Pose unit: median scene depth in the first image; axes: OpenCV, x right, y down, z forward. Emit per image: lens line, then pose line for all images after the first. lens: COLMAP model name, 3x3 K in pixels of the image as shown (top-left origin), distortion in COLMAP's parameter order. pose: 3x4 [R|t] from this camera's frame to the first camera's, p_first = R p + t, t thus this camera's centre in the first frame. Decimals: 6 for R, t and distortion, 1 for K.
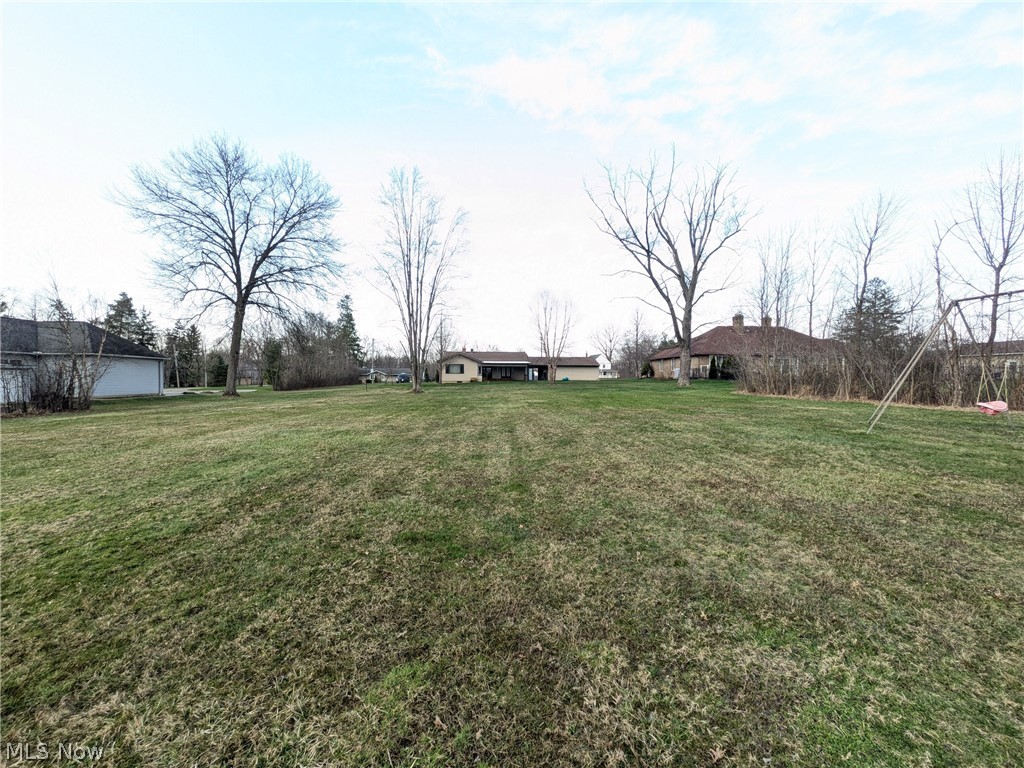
lens RADIAL K [[405.9, 0, 512.0], [0, 405.9, 381.7], [0, 0, 1]] dist [0.002371, 0.000070]
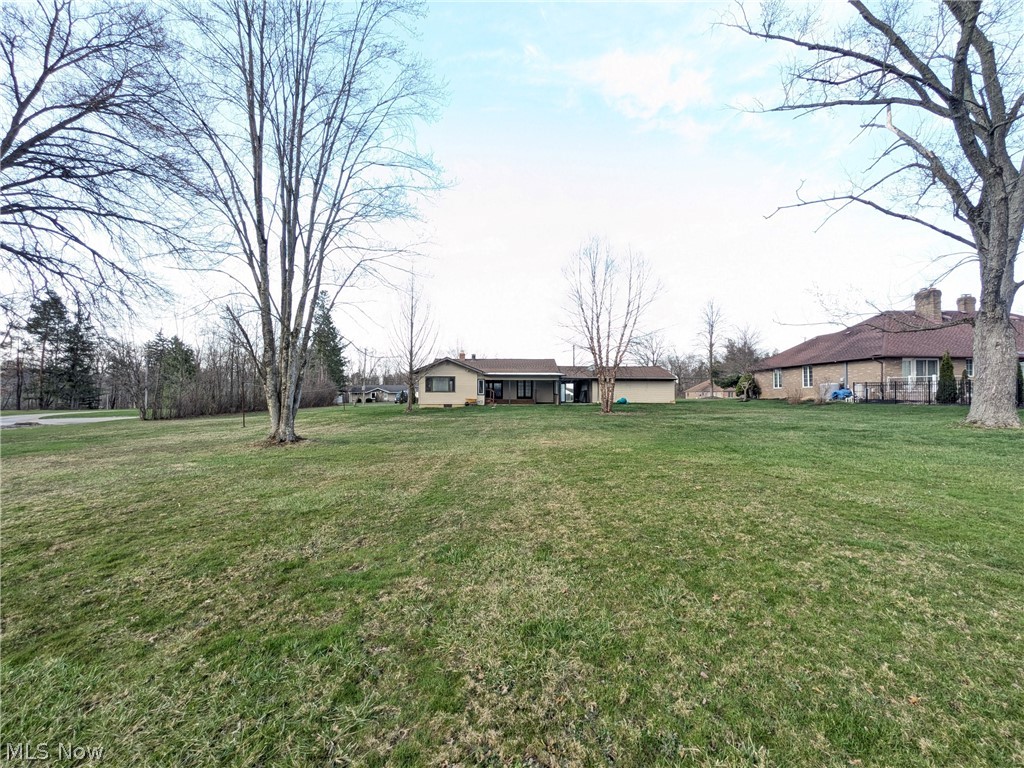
lens RADIAL K [[405.9, 0, 510.9], [0, 405.9, 382.6], [0, 0, 1]] dist [0.002371, 0.000070]
pose [[0.998216, -0.001212, -0.059695, 0.002892], [-0.001147, 0.999220, -0.039478, -0.009971], [0.059696, 0.039476, 0.997436, 0.381951]]
